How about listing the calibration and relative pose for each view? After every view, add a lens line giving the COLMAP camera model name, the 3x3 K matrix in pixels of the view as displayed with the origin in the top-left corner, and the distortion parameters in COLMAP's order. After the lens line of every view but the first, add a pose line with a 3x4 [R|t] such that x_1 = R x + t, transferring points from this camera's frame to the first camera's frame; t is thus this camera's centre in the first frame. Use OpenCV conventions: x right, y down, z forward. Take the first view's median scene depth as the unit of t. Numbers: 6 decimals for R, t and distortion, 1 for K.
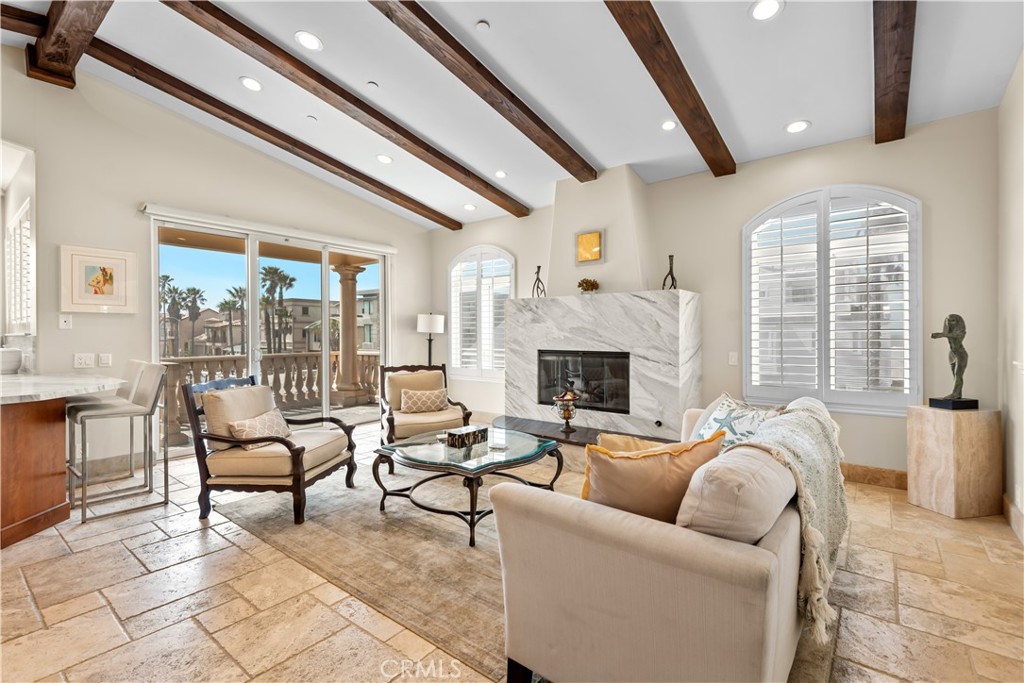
lens RADIAL K [[464.6, 0, 516.3], [0, 464.6, 334.9], [0, 0, 1]] dist [0.017326, -0.003473]
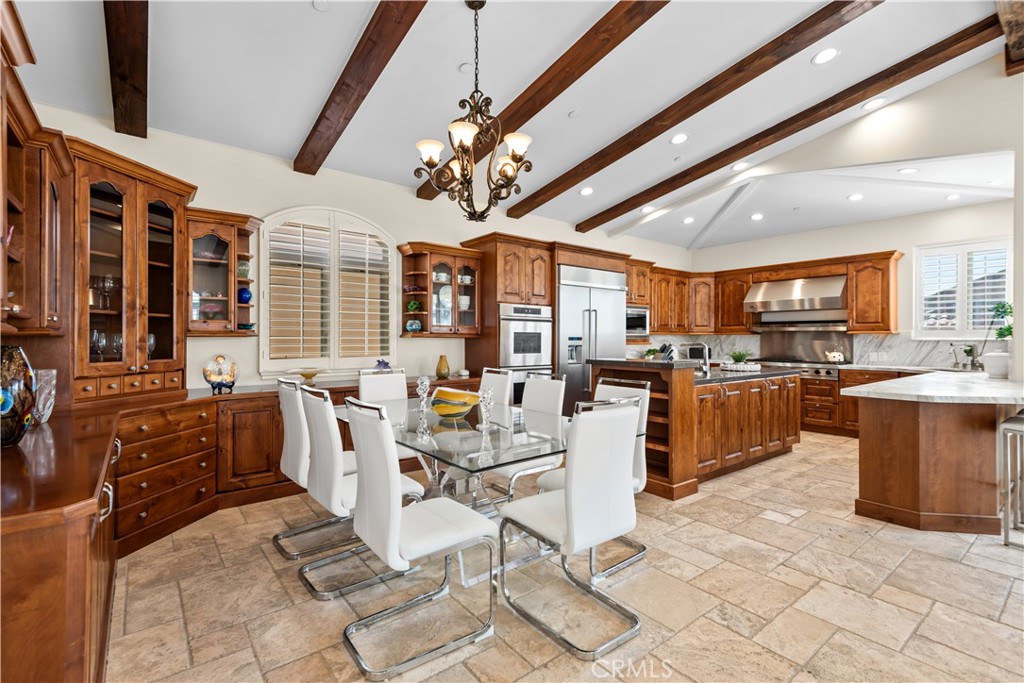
lens RADIAL K [[464.6, 0, 504.3], [0, 464.6, 336.4], [0, 0, 1]] dist [0.017326, -0.003473]
pose [[-0.231390, -0.004286, -0.972852, 0.082818], [-0.003921, 0.999986, -0.003472, 0.000154], [0.972853, 0.003012, -0.231404, 0.107774]]
